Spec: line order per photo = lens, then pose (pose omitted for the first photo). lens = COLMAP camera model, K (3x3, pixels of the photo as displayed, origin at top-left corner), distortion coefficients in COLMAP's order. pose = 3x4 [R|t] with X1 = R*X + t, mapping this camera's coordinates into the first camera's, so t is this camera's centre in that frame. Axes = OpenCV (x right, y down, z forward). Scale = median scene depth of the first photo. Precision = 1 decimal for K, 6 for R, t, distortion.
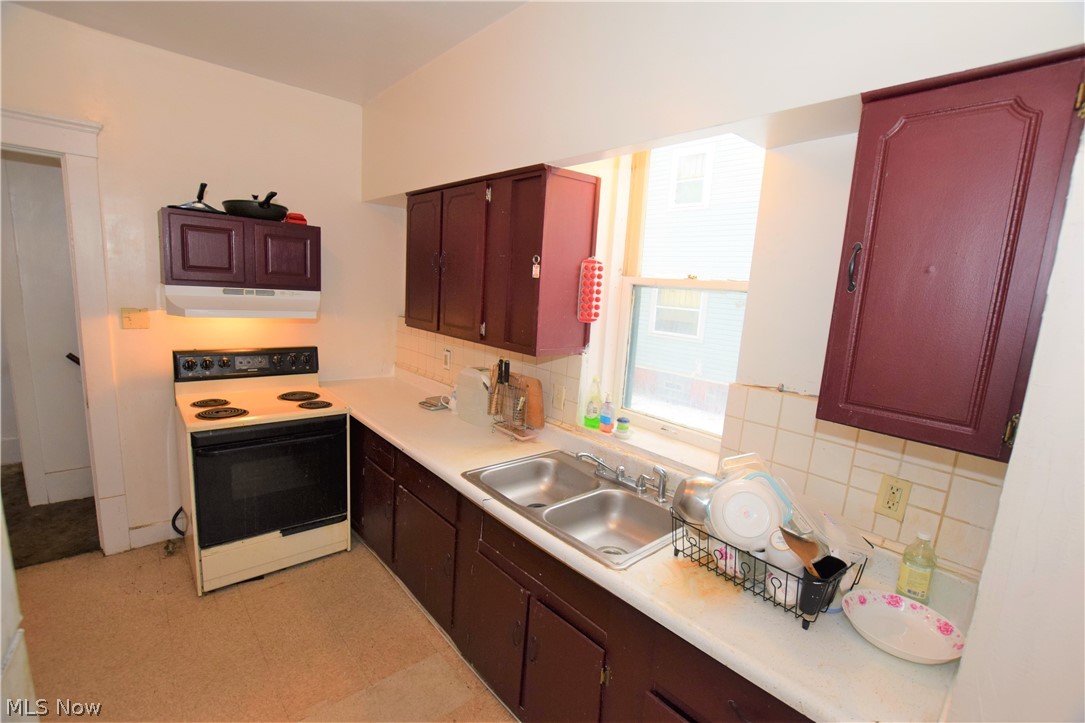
lens RADIAL K [[475.0, 0, 542.5], [0, 475.0, 361.5], [0, 0, 1]] dist [-0.028426, 0.000952]
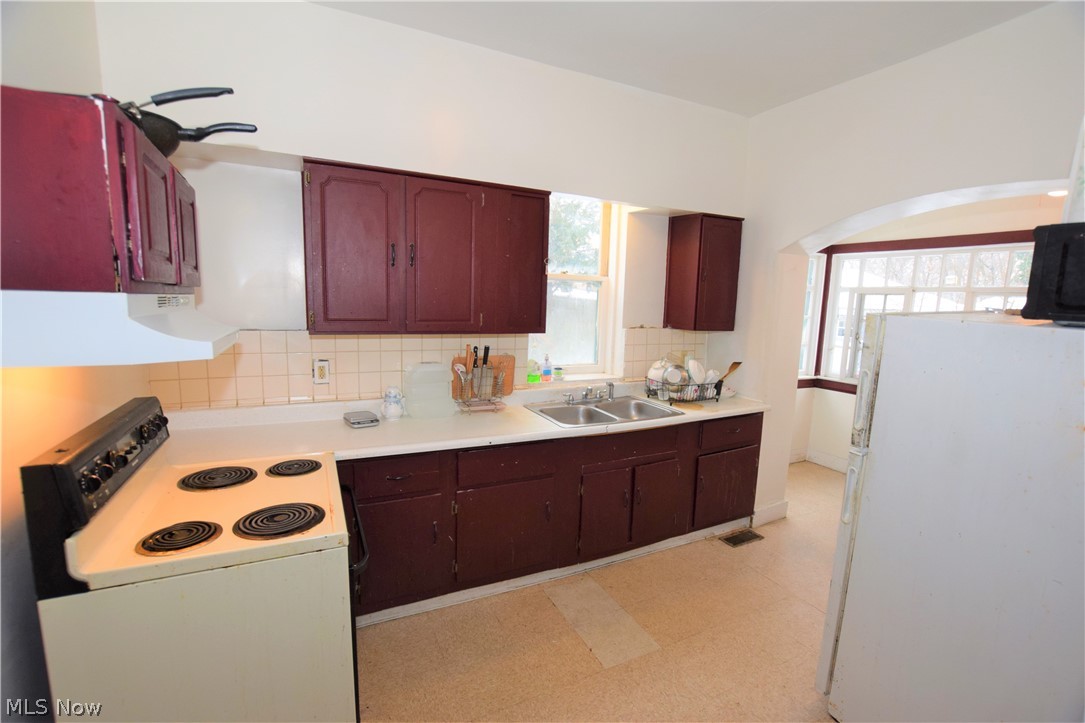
lens RADIAL K [[475.0, 0, 542.5], [0, 475.0, 361.5], [0, 0, 1]] dist [-0.028426, 0.000952]
pose [[0.270514, -0.187636, 0.944254, -1.053011], [0.138378, 0.978216, 0.154741, -0.114726], [-0.952719, 0.088804, 0.290586, 0.507110]]
